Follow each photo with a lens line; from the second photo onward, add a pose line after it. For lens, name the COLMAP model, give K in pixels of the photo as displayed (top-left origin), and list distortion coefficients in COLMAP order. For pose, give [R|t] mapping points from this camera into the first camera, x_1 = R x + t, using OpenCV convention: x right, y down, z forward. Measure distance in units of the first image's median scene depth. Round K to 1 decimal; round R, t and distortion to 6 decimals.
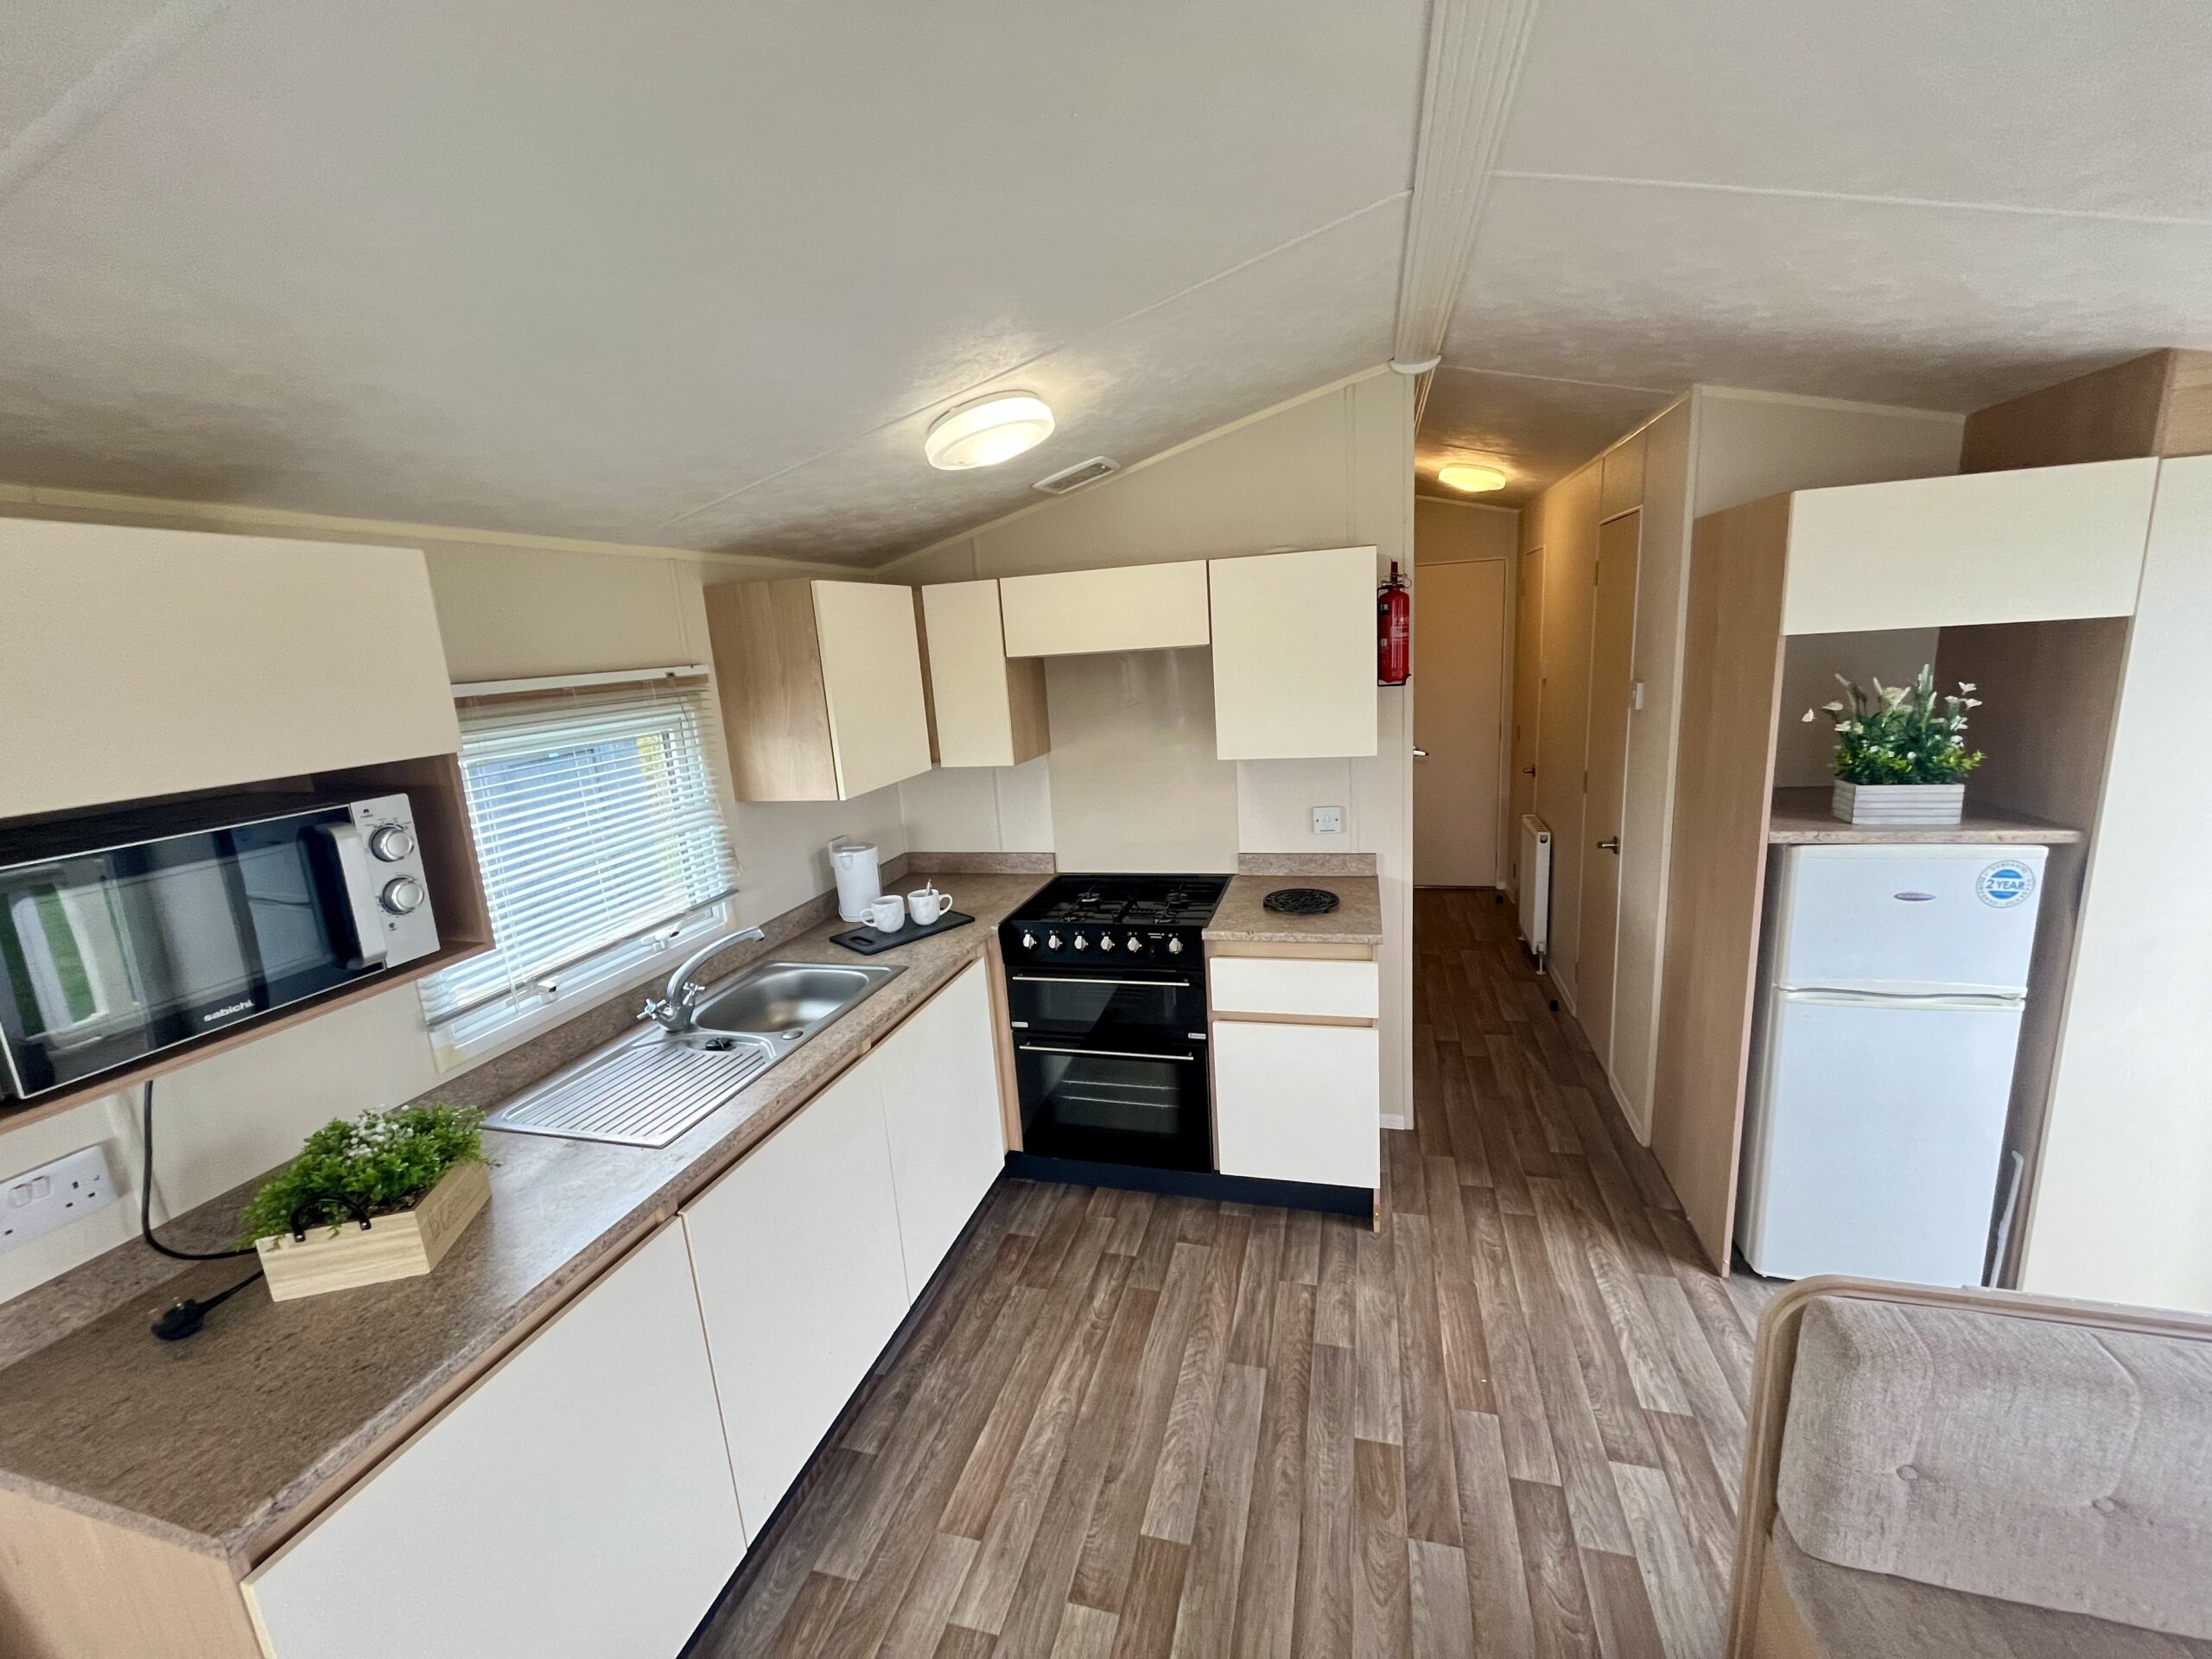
lens RADIAL K [[888.6, 0, 1112.6], [0, 888.6, 826.5], [0, 0, 1]] dist [-0.002841, 0.000593]
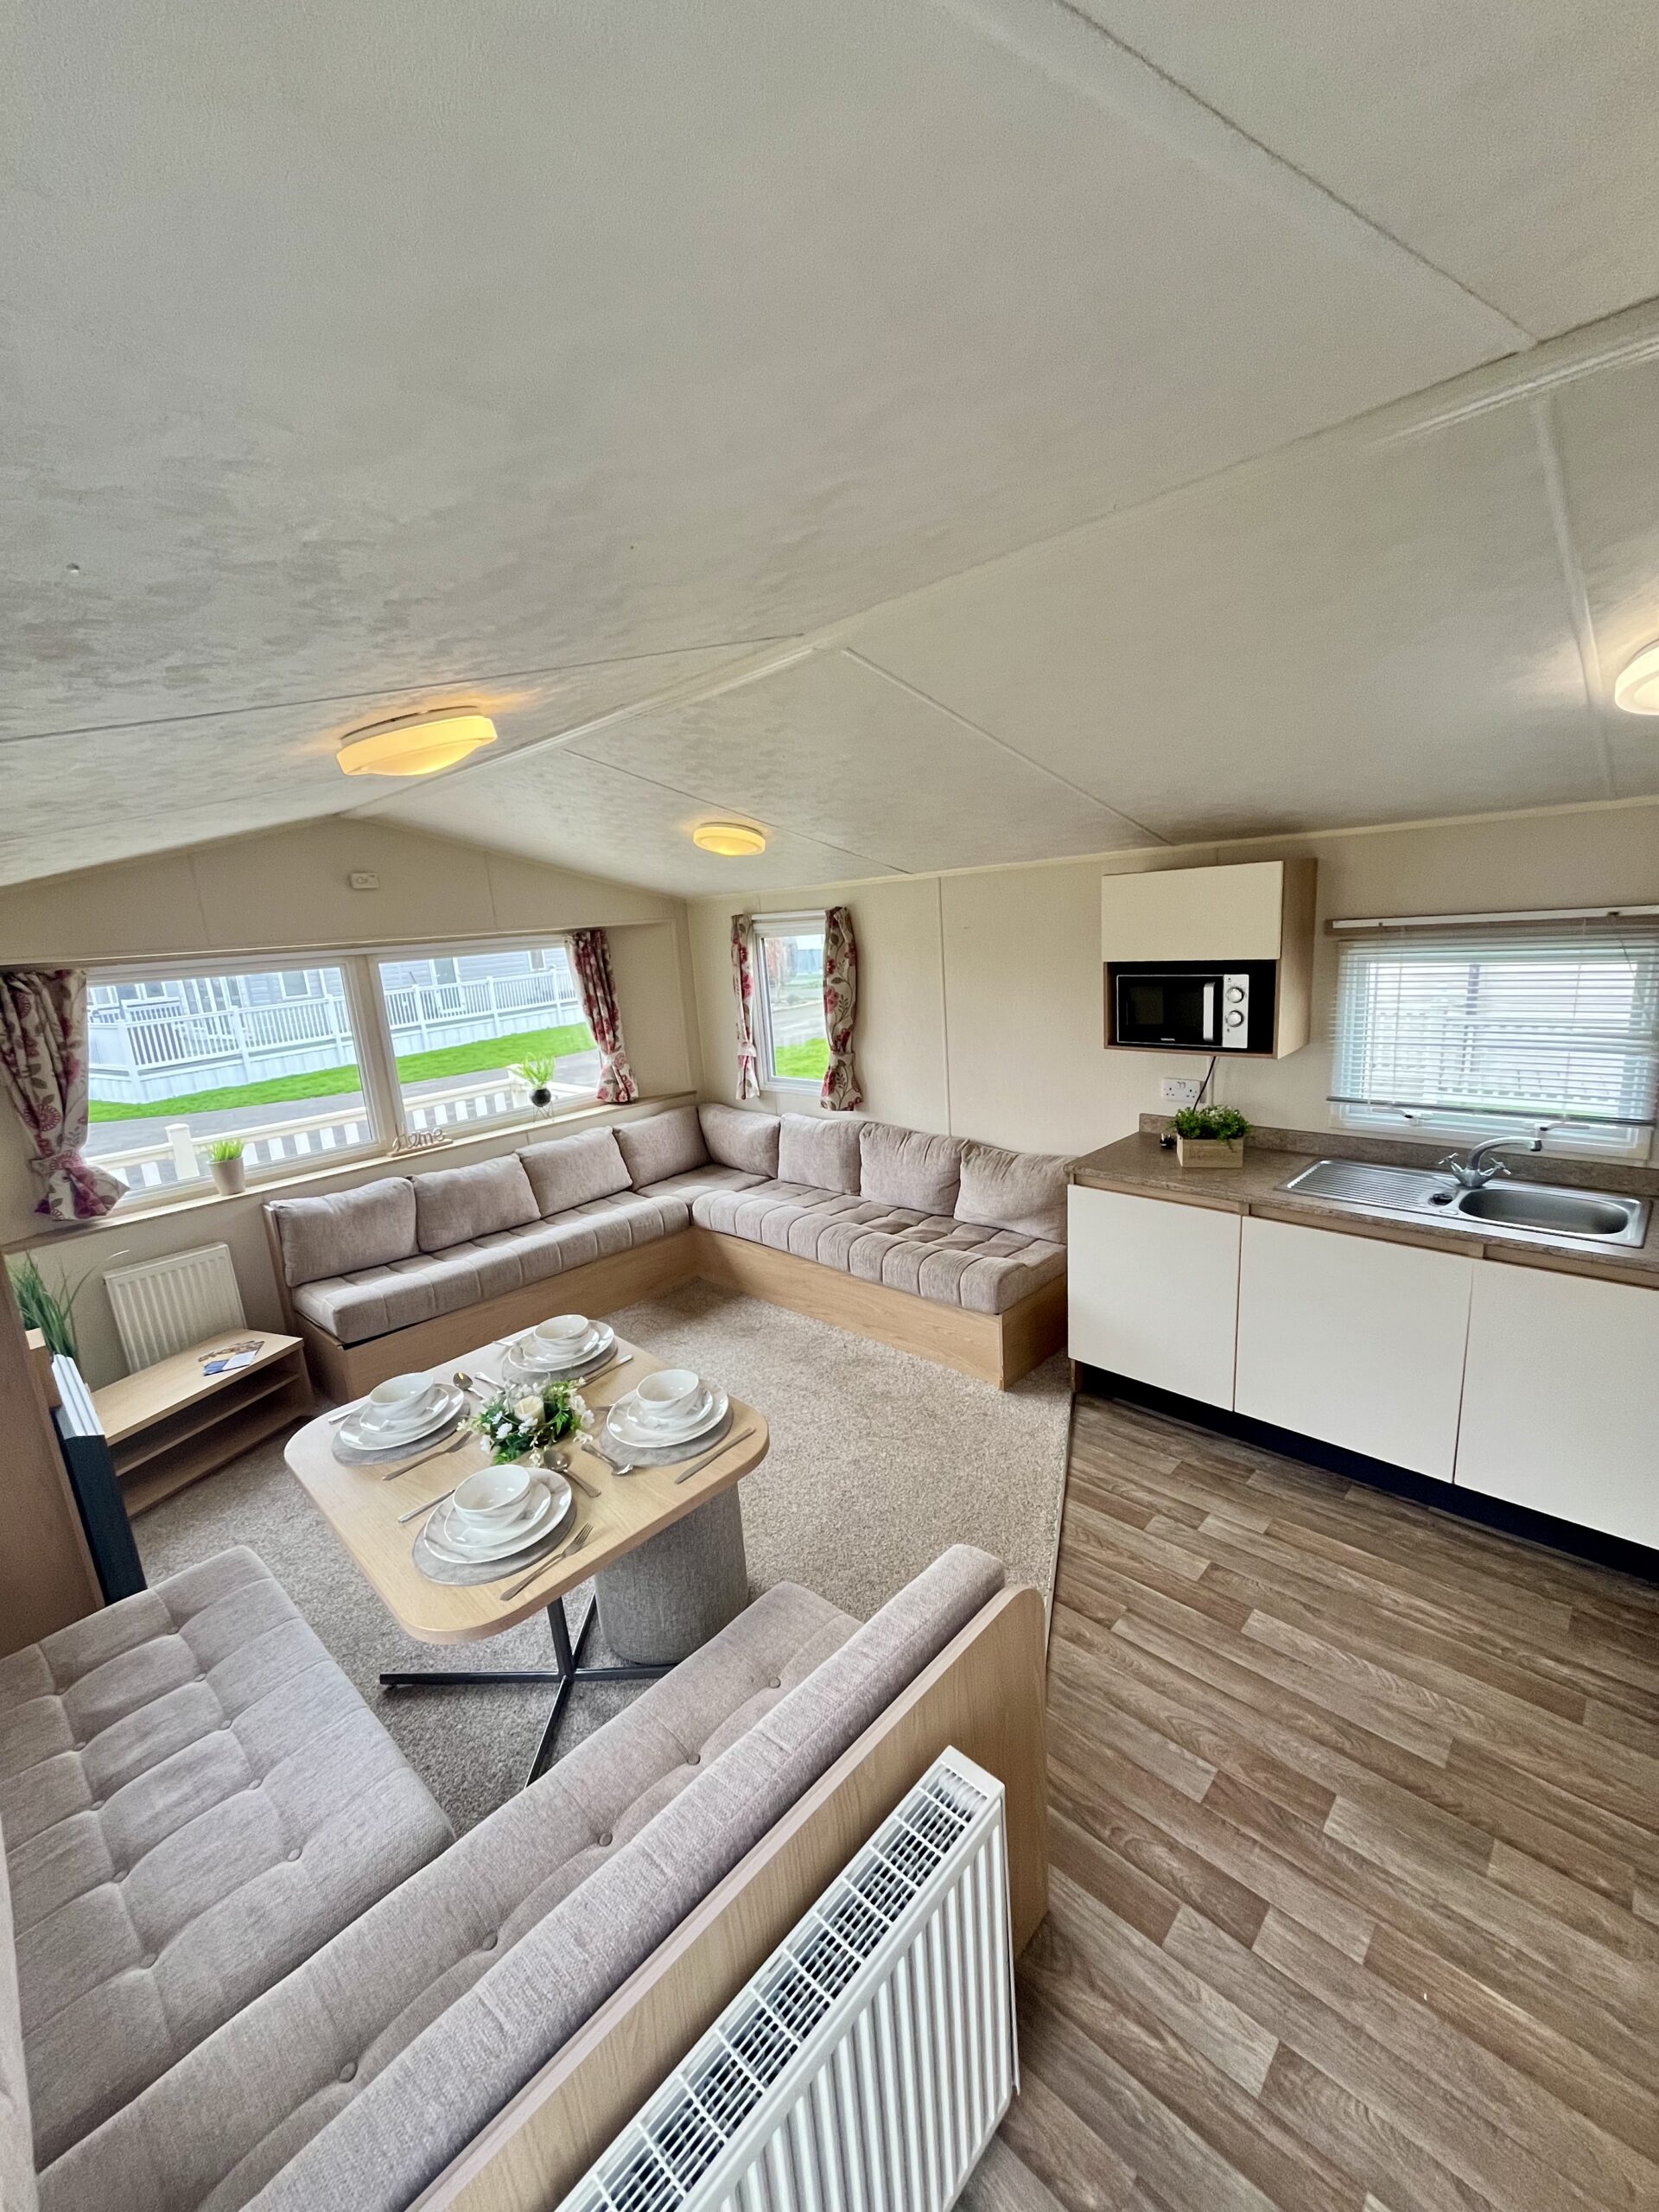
lens RADIAL K [[887.7, 0, 833.7], [0, 887.7, 1113.1], [0, 0, 1]] dist [-0.005708, 0.001223]
pose [[-0.468062, 0.285968, -0.836146, 0.996958], [-0.084743, 0.927306, 0.364584, -0.264609], [0.879623, 0.241506, -0.409803, 0.657244]]
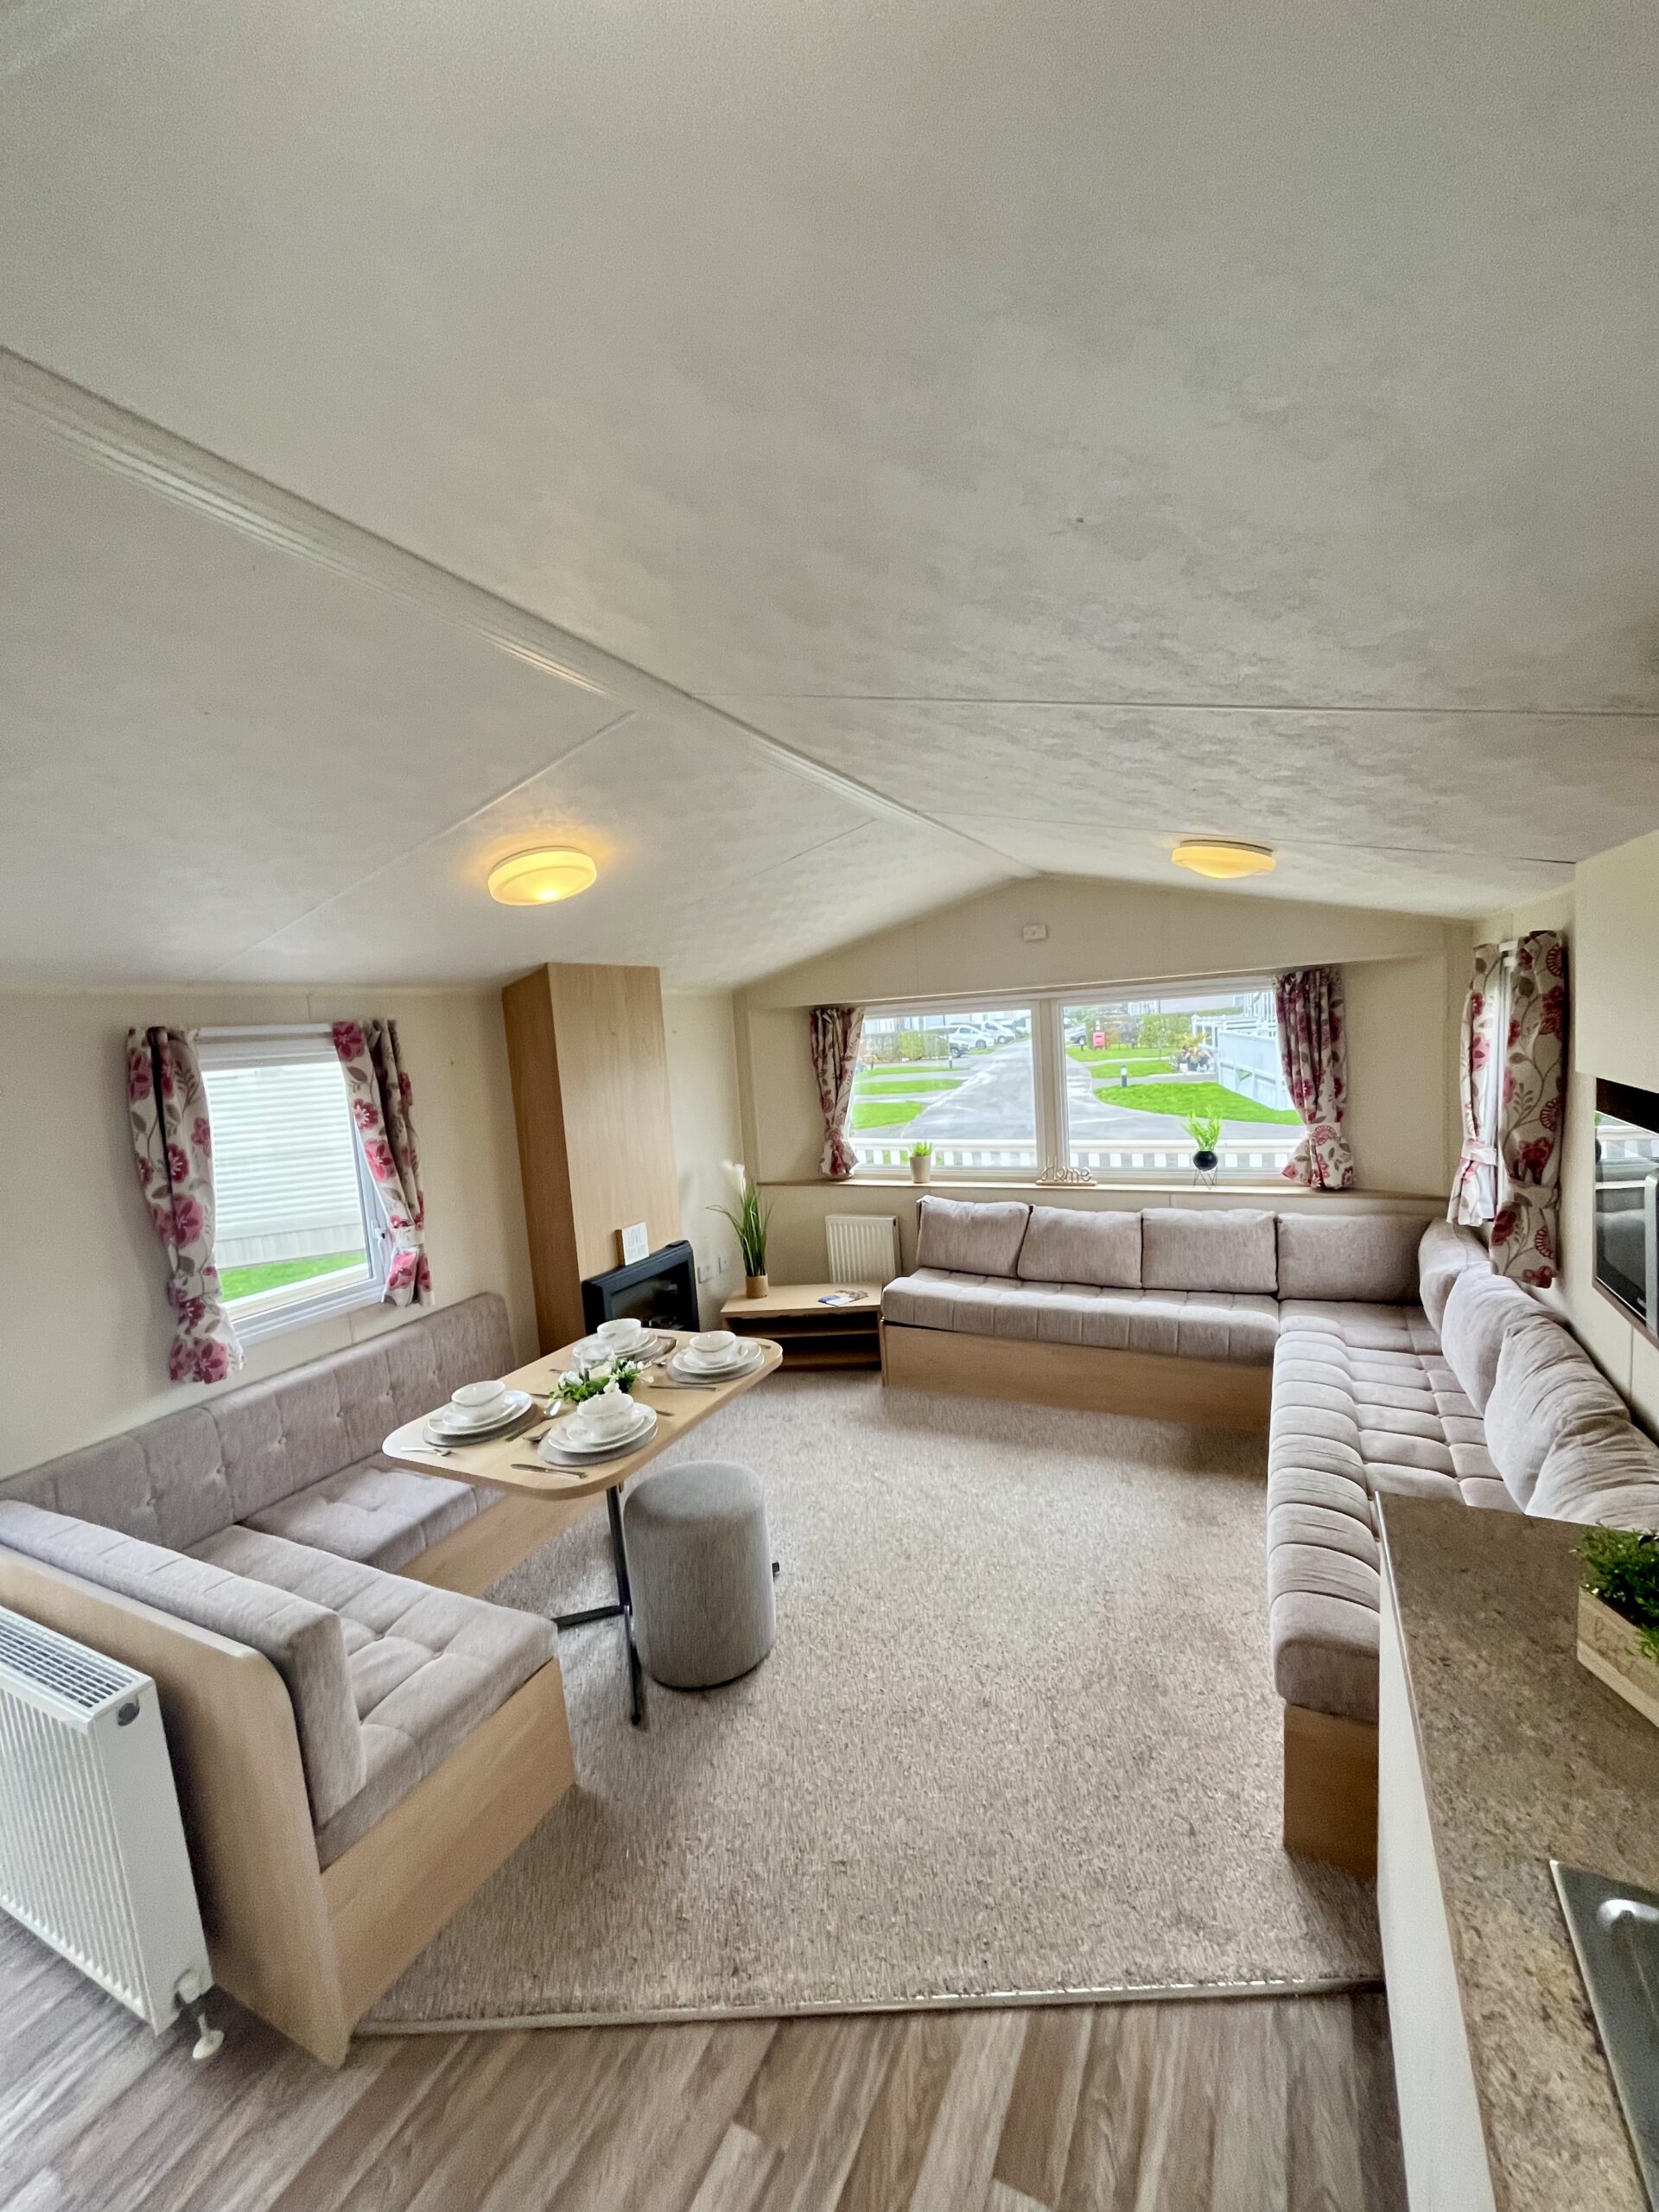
lens RADIAL K [[892.4, 0, 832.8], [0, 892.4, 1116.5], [0, 0, 1]] dist [0.007750, 0.000170]
pose [[-0.971329, 0.113355, 0.208976, -0.174852], [0.172293, 0.941322, 0.290221, -0.233246], [-0.163816, 0.317905, -0.933863, 1.047696]]
